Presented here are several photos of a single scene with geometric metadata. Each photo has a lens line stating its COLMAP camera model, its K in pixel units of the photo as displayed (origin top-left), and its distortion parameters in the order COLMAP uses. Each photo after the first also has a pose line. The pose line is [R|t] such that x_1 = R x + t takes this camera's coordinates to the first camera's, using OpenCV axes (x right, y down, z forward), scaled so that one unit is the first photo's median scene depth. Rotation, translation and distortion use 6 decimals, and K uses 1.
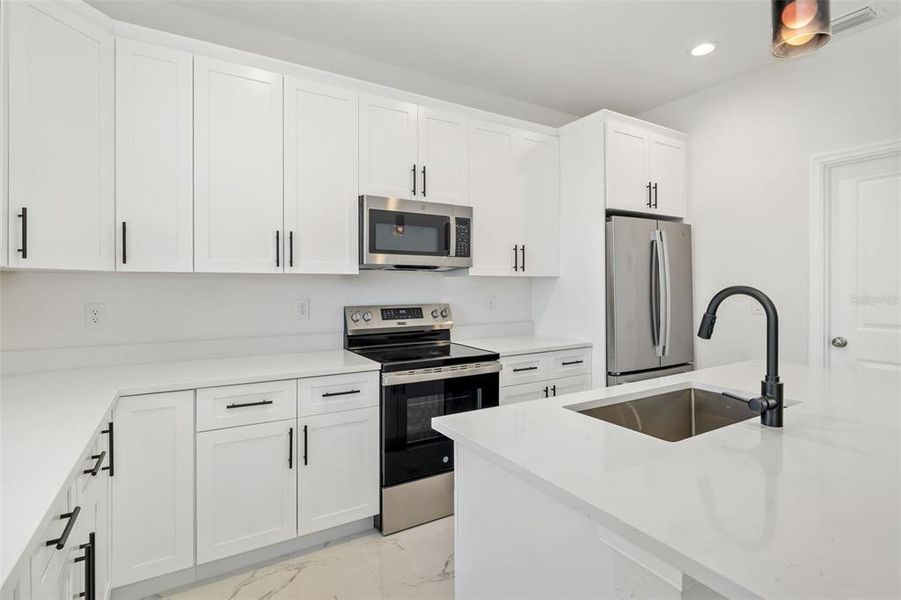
lens RADIAL K [[458.8, 0, 457.3], [0, 458.8, 291.7], [0, 0, 1]] dist [-0.001286, 0.001574]
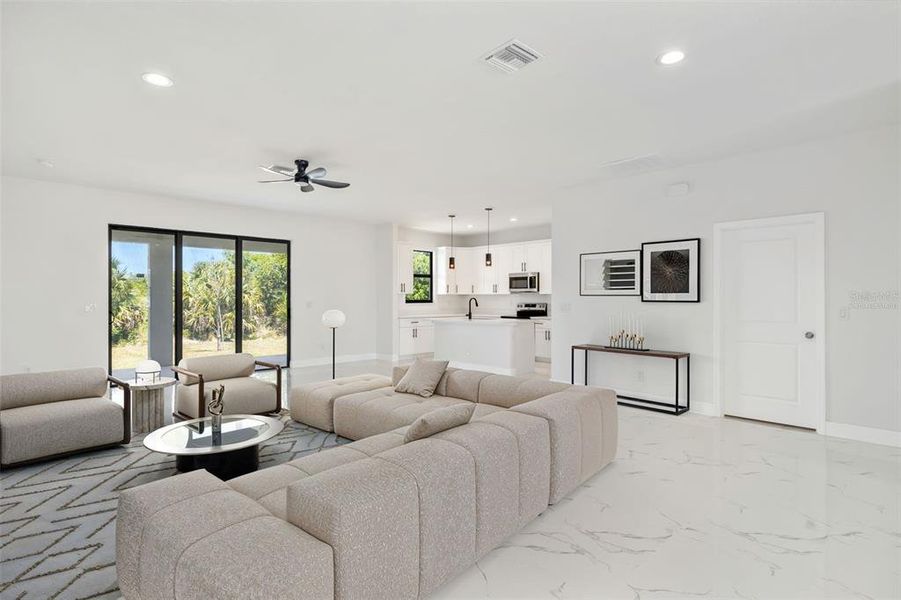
lens RADIAL K [[458.8, 0, 452.0], [0, 458.8, 300.0], [0, 0, 1]] dist [-0.001286, 0.001574]
pose [[0.209383, 0.005709, -0.977817, 3.060724], [-0.013707, 0.999902, 0.002903, 0.005012], [0.977738, 0.012795, 0.209440, -0.240674]]
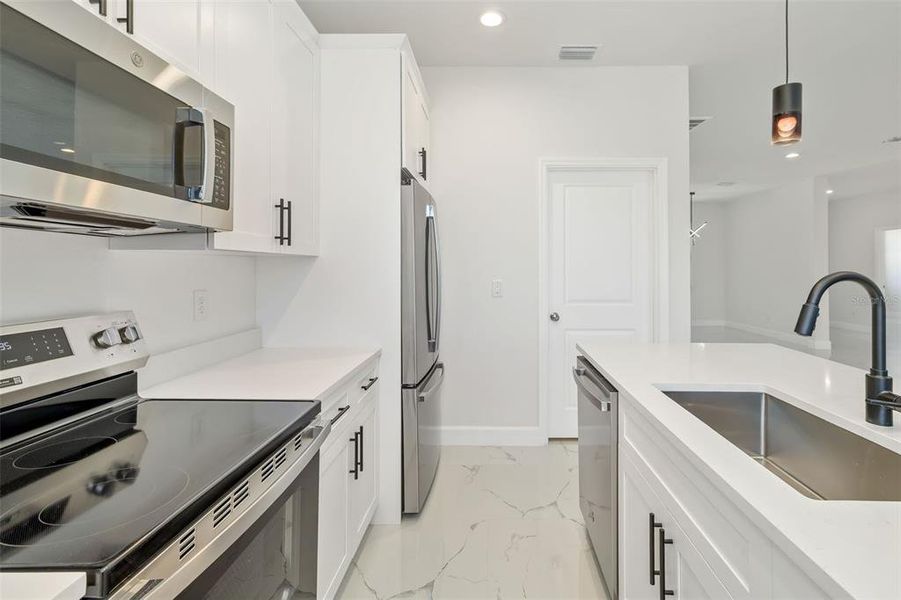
lens RADIAL K [[416.0, 0, 458.0], [0, 416.0, 265.2], [0, 0, 1]] dist [0.015574, -0.000005]
pose [[0.538595, 0.009556, 0.842511, -0.207957], [0.010898, 0.999773, -0.018306, -0.007236], [-0.842494, 0.019041, 0.538369, 0.570889]]
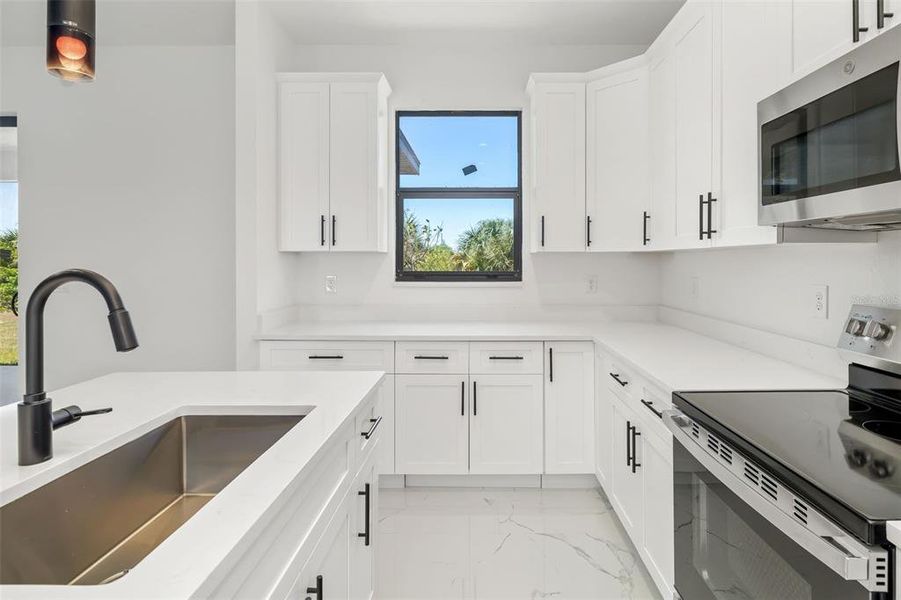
lens RADIAL K [[469.2, 0, 470.3], [0, 469.2, 262.2], [0, 0, 1]] dist [-0.003262, 0.002826]
pose [[-0.545656, 0.003125, -0.838003, 0.418598], [-0.009899, 0.999899, 0.010174, -0.015604], [0.837951, 0.013847, -0.545570, 0.897954]]
